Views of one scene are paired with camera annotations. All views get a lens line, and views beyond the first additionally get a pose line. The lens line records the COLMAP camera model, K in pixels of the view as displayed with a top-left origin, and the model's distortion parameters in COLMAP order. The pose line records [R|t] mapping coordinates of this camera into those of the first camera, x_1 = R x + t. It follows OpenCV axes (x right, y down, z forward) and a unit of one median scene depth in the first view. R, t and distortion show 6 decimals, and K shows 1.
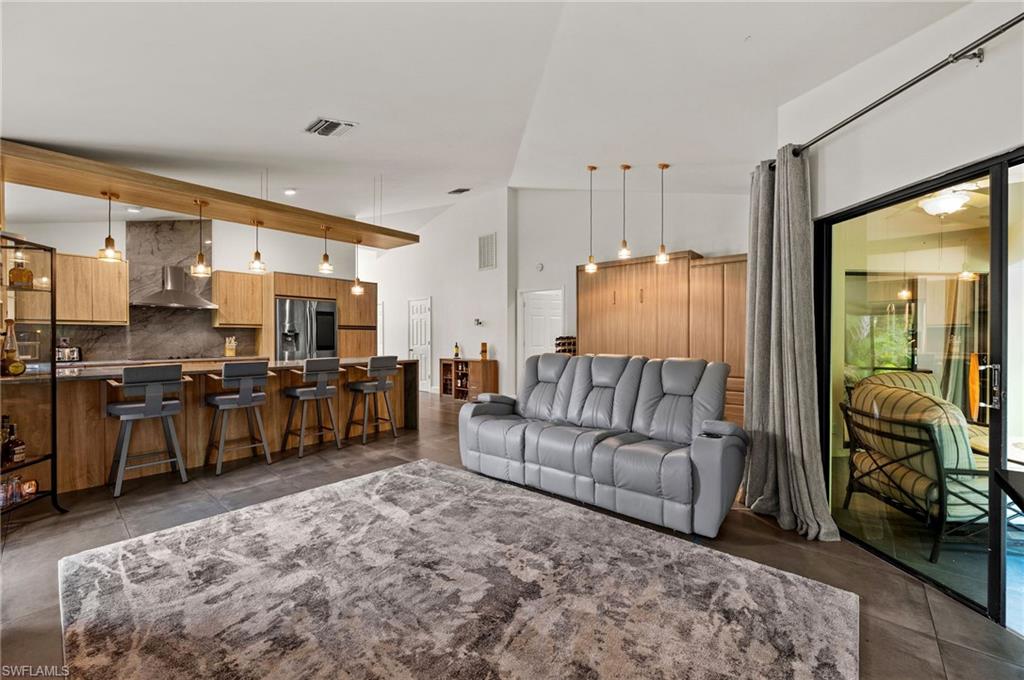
lens RADIAL K [[405.5, 0, 512.4], [0, 405.5, 340.4], [0, 0, 1]] dist [-0.000929, 0.000050]
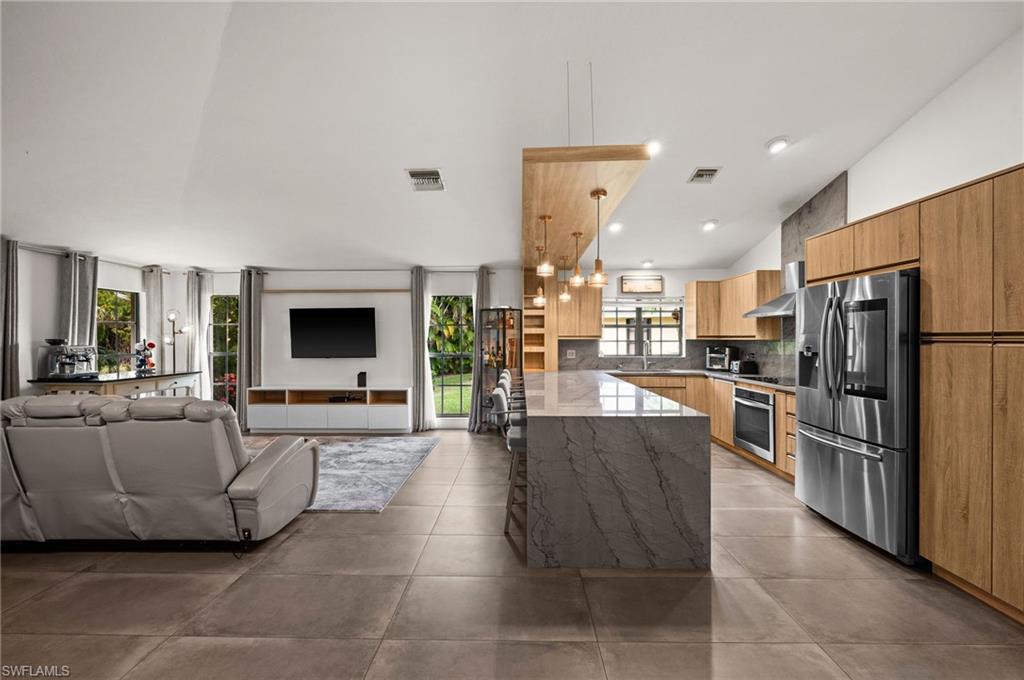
lens RADIAL K [[405.5, 0, 514.6], [0, 405.5, 338.9], [0, 0, 1]] dist [-0.000929, 0.000050]
pose [[-0.765581, 0.001645, -0.643338, 0.095738], [-0.002536, 0.999981, 0.005574, -0.054103], [0.643335, 0.005898, -0.765562, 1.694825]]
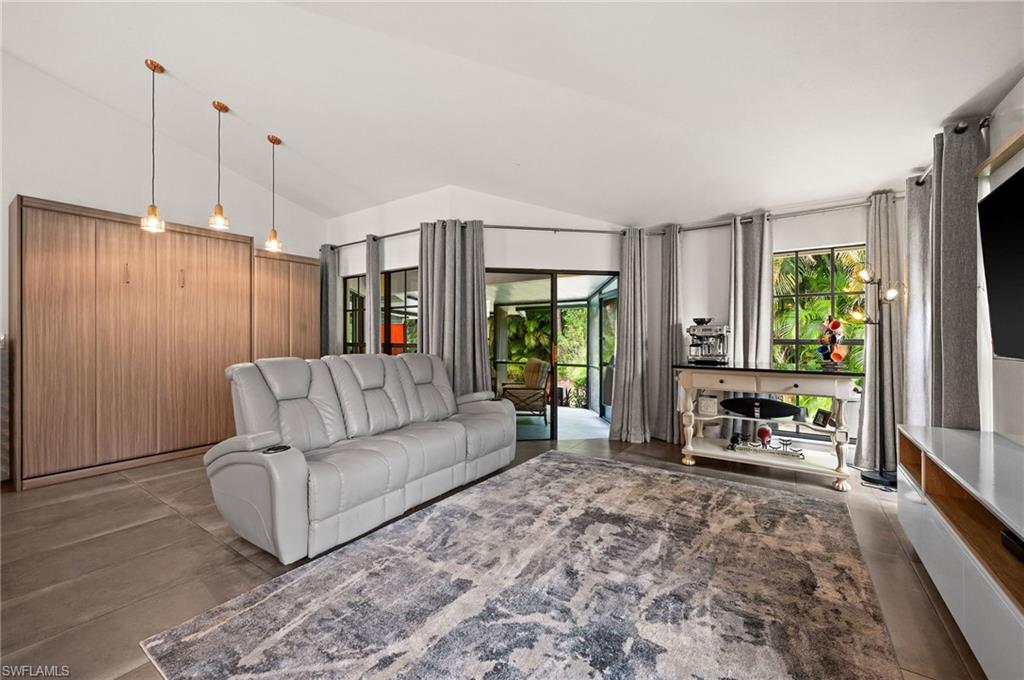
lens RADIAL K [[405.5, 0, 518.2], [0, 405.5, 337.2], [0, 0, 1]] dist [-0.000929, 0.000050]
pose [[-0.116753, -0.000931, 0.993160, -0.613051], [0.006157, 0.999980, 0.001661, -0.003563], [-0.993142, 0.006309, -0.116745, 0.642197]]
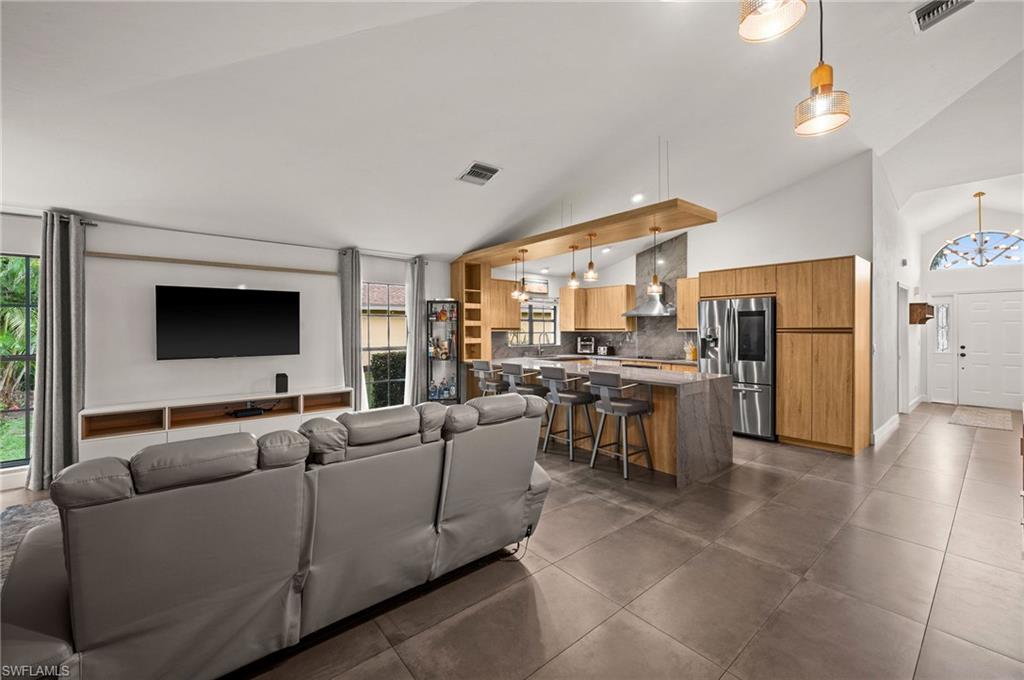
lens RADIAL K [[405.5, 0, 514.9], [0, 405.5, 332.0], [0, 0, 1]] dist [-0.000929, 0.000050]
pose [[-0.161975, 0.004246, -0.986786, 0.588896], [-0.004912, 0.999975, 0.005109, -0.050965], [0.986783, 0.005675, -0.161950, 1.063302]]
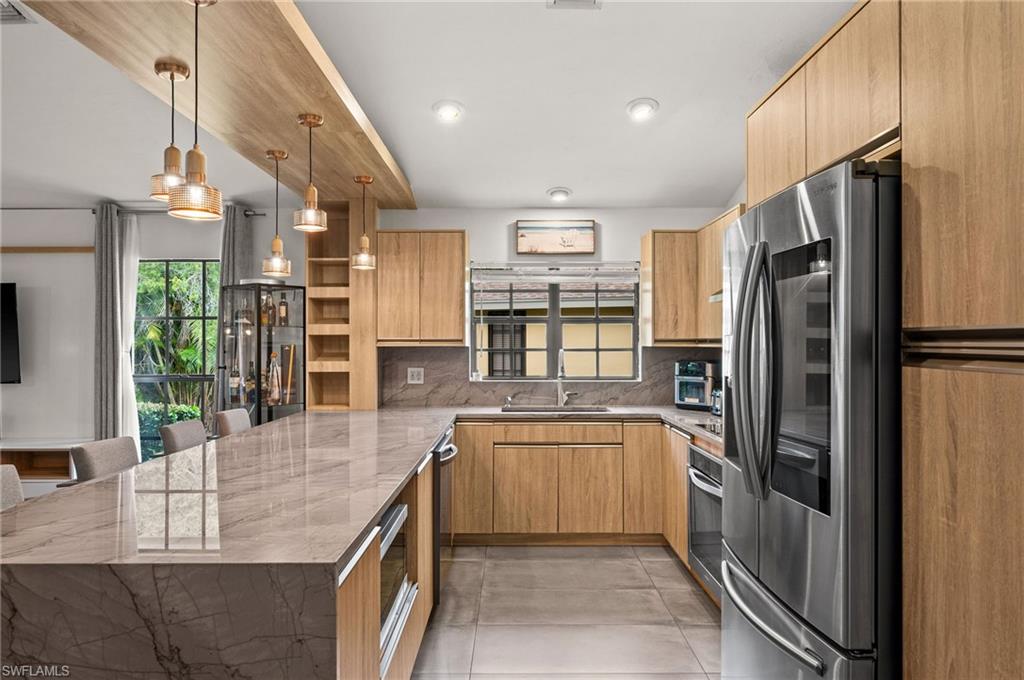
lens RADIAL K [[681.2, 0, 512.7], [0, 681.2, 339.6], [0, 0, 1]] dist [0.004430, 0.002178]
pose [[-0.756214, -0.002284, -0.654320, -0.328139], [-0.001975, 0.999997, -0.001208, -0.055867], [0.654321, 0.000379, -0.756217, 1.758342]]
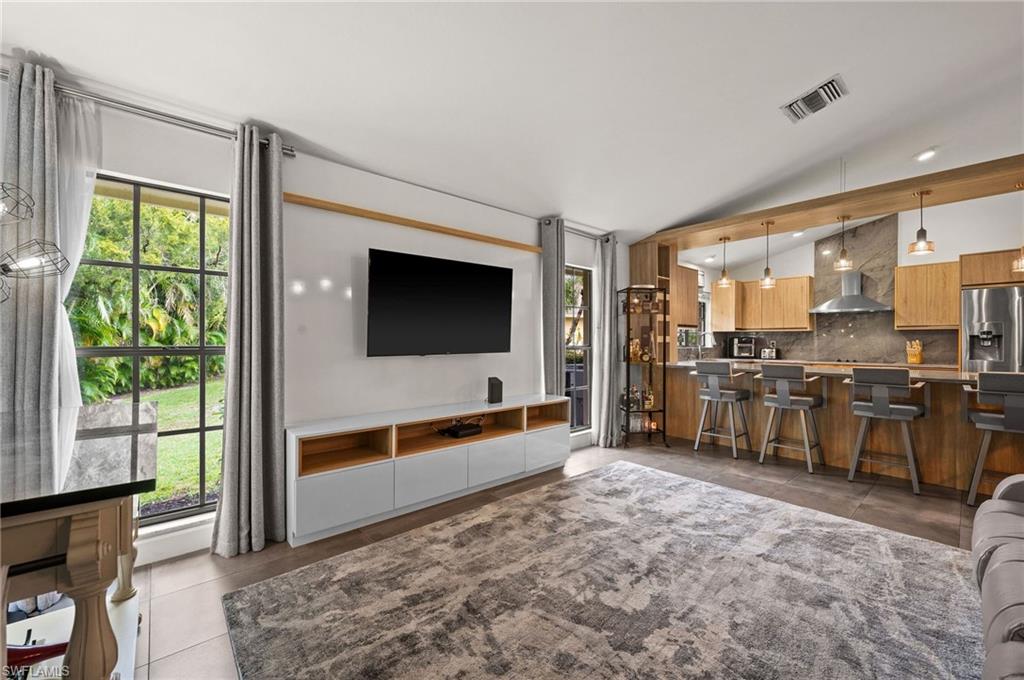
lens RADIAL K [[405.5, 0, 515.3], [0, 405.5, 340.7], [0, 0, 1]] dist [-0.000929, 0.000050]
pose [[-0.131578, -0.000151, -0.991306, 0.406329], [-0.007859, 0.999969, 0.000891, -0.003469], [0.991275, 0.007908, -0.131575, 0.392831]]
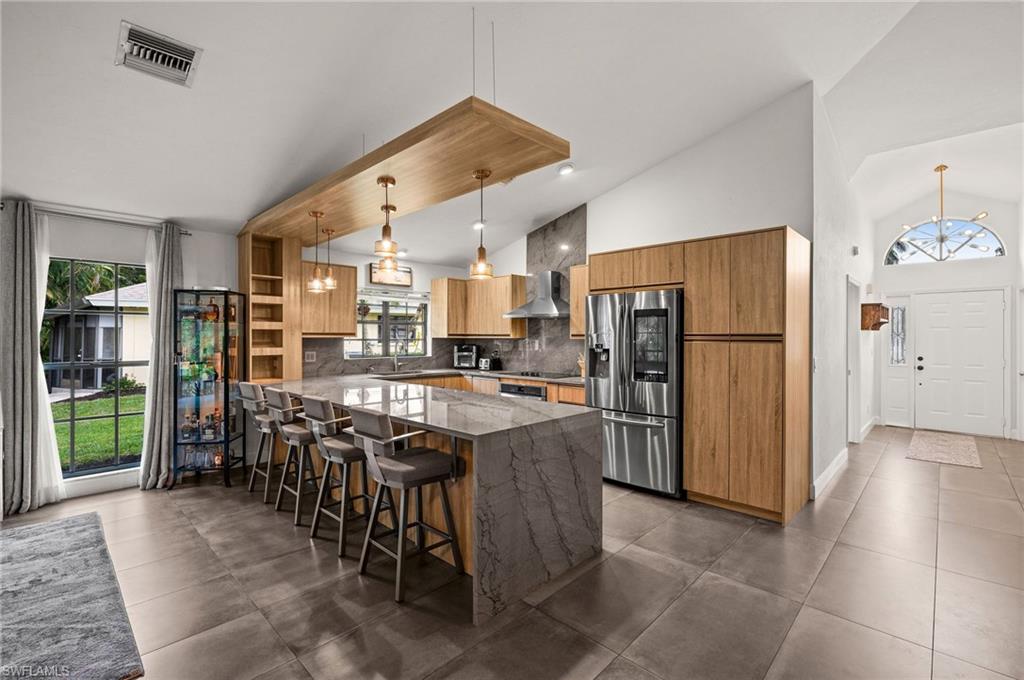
lens RADIAL K [[449.1, 0, 512.7], [0, 449.1, 337.0], [0, 0, 1]] dist [-0.000741, 0.000665]
pose [[-0.052991, 0.001619, -0.998594, 0.215166], [-0.008721, 0.999960, 0.002084, -0.053546], [0.998557, 0.008819, -0.052974, 1.329863]]
